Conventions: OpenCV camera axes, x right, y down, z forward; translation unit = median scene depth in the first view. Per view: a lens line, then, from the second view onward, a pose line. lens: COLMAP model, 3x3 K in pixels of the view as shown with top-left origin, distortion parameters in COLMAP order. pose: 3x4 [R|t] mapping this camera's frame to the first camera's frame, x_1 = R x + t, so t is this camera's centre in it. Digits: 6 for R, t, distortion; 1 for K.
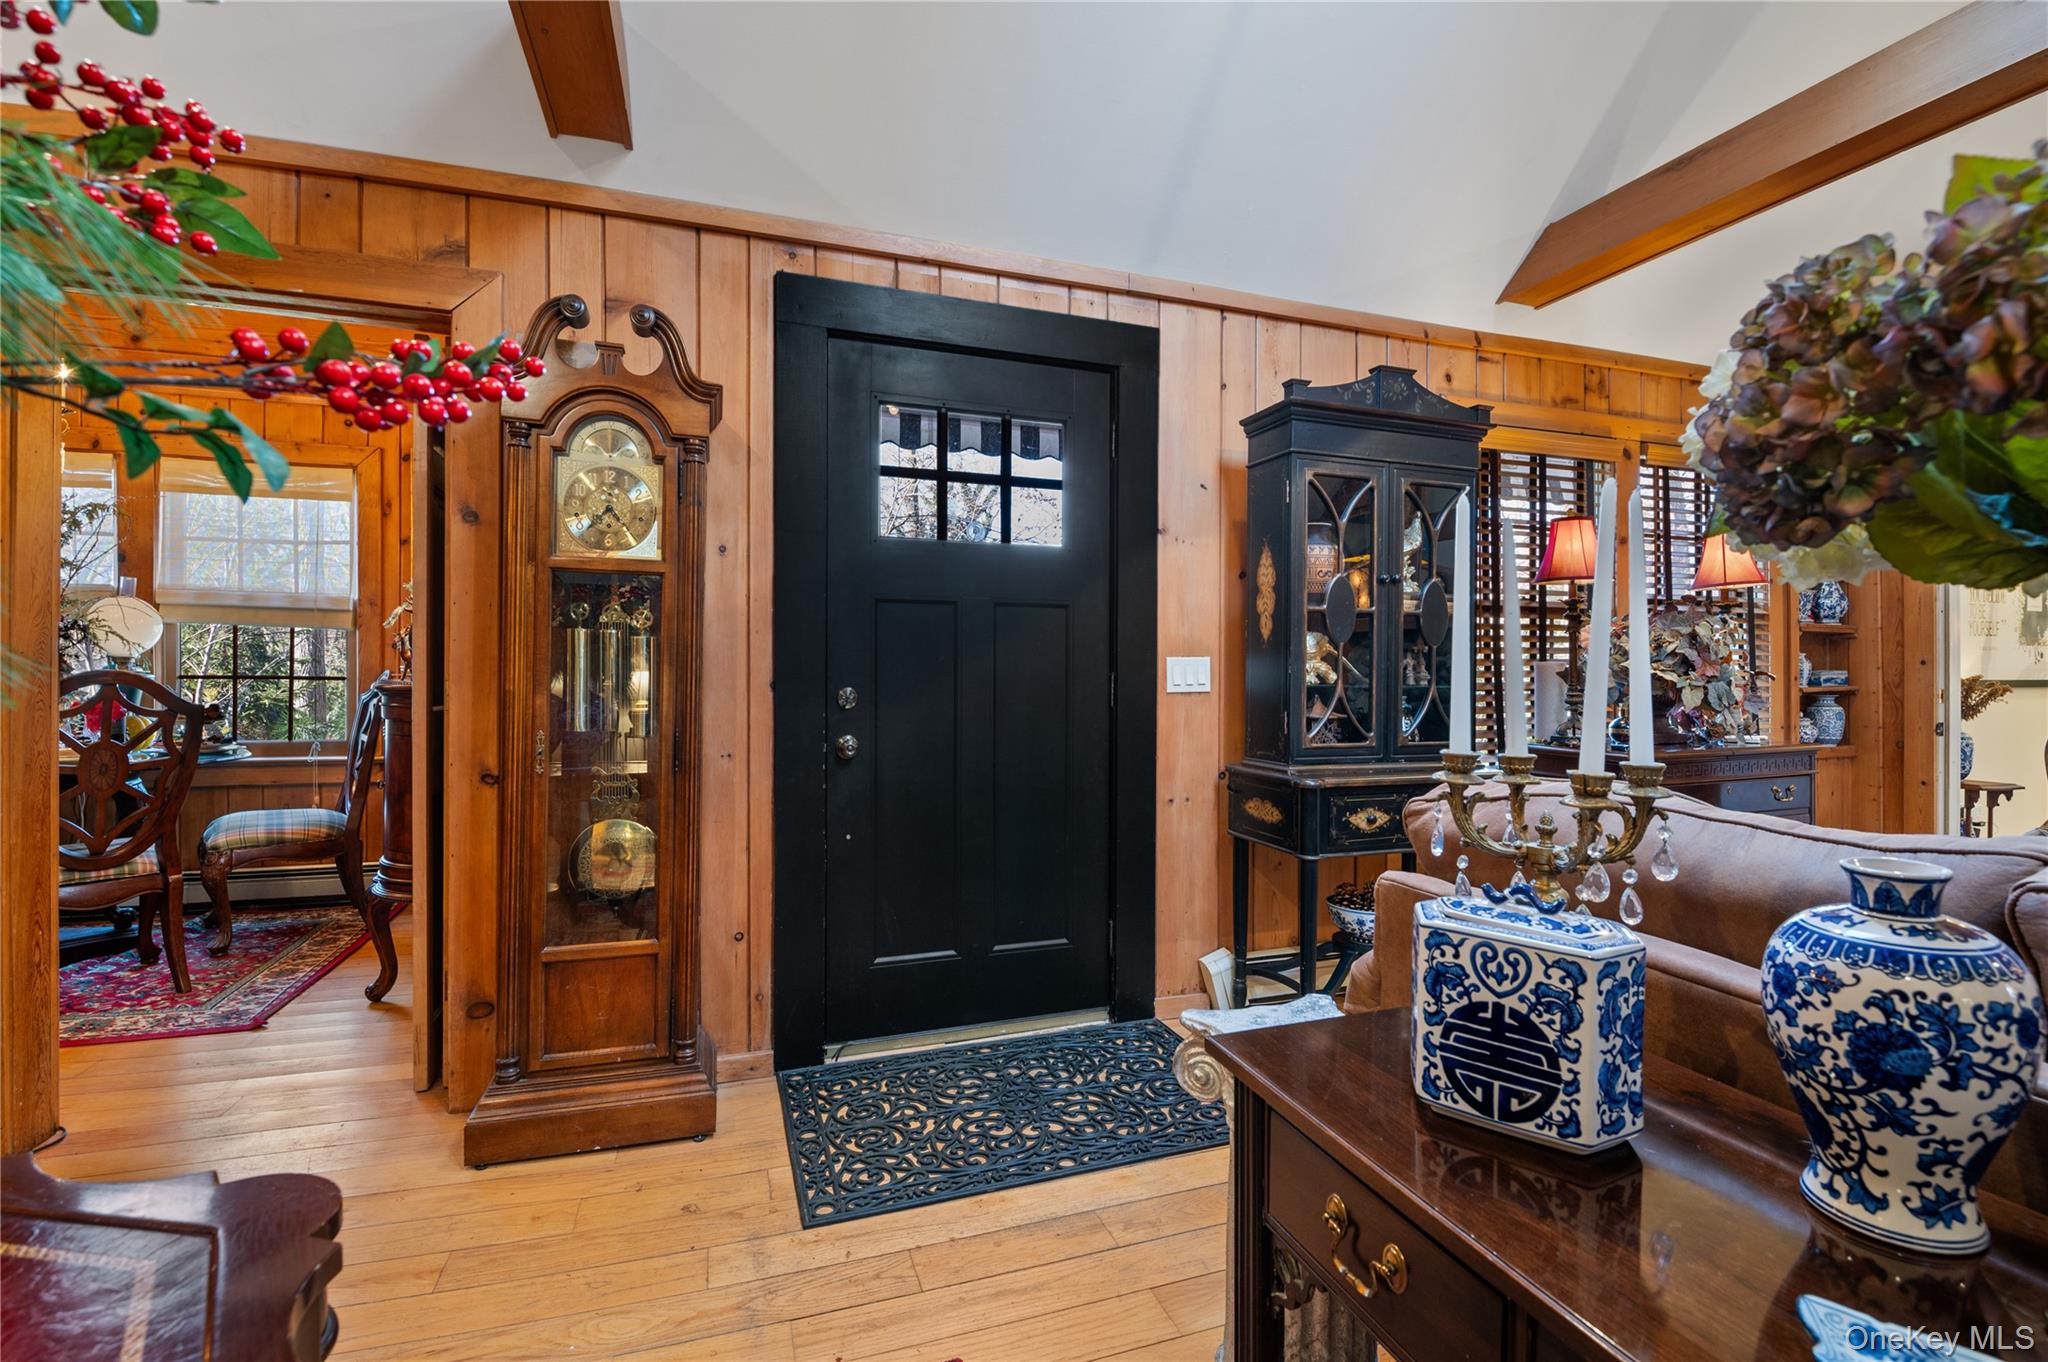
lens RADIAL K [[923.9, 0, 1060.8], [0, 923.9, 671.9], [0, 0, 1]] dist [-0.009555, -0.007240]
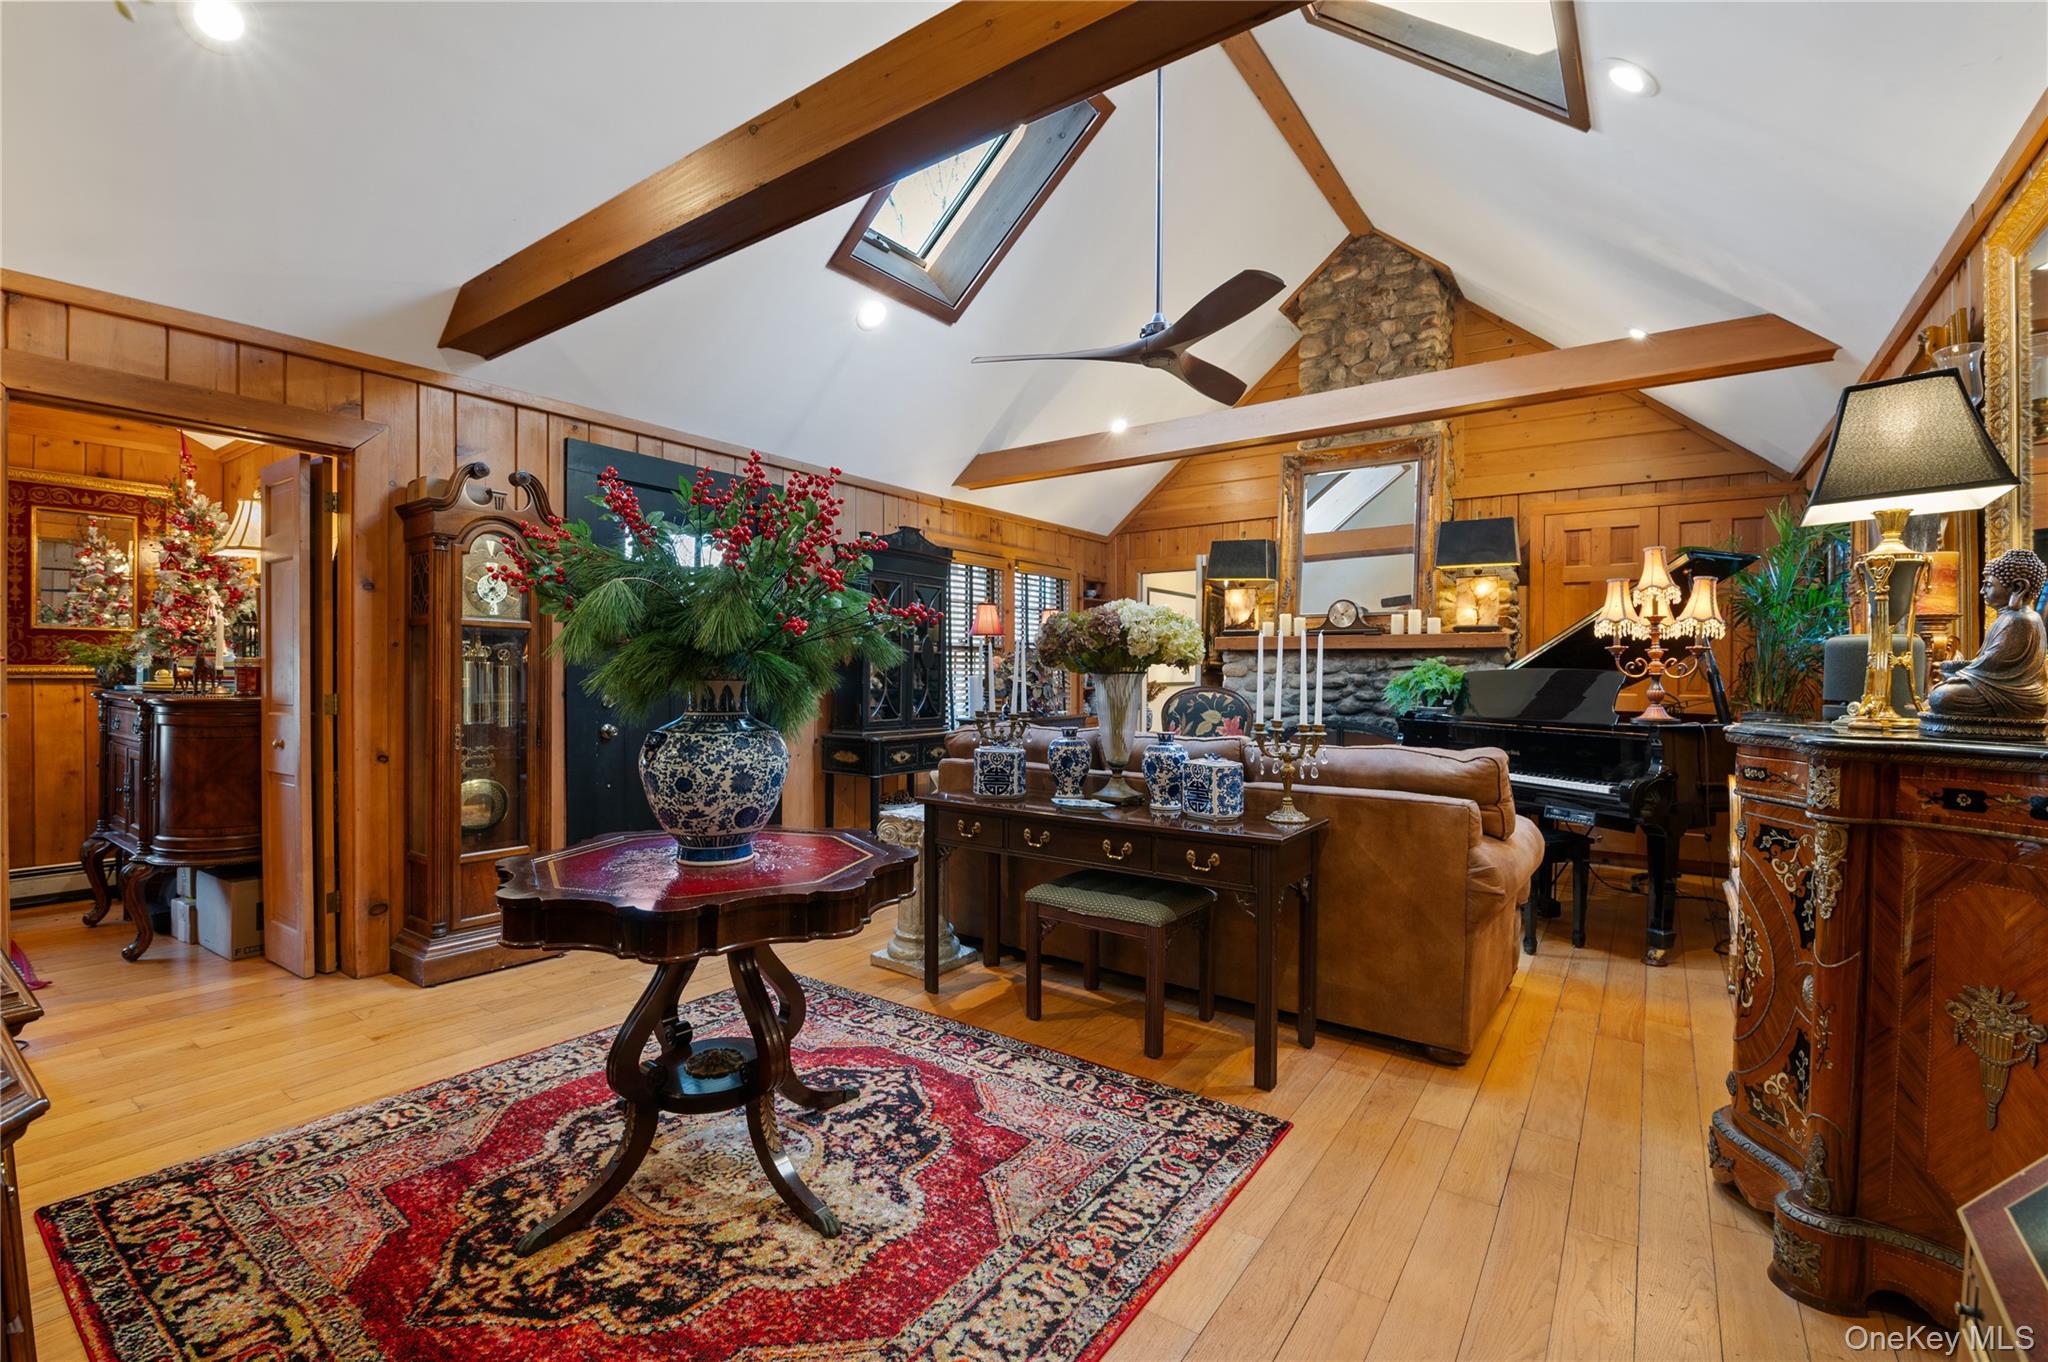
lens RADIAL K [[878.5, 0, 1046.3], [0, 878.5, 687.4], [0, 0, 1]] dist [0.015859, -0.011074]
pose [[0.820383, -0.011042, 0.571707, -0.473358], [0.001415, 0.999850, 0.017281, -0.021620], [-0.571812, -0.013368, 0.820276, -0.702548]]
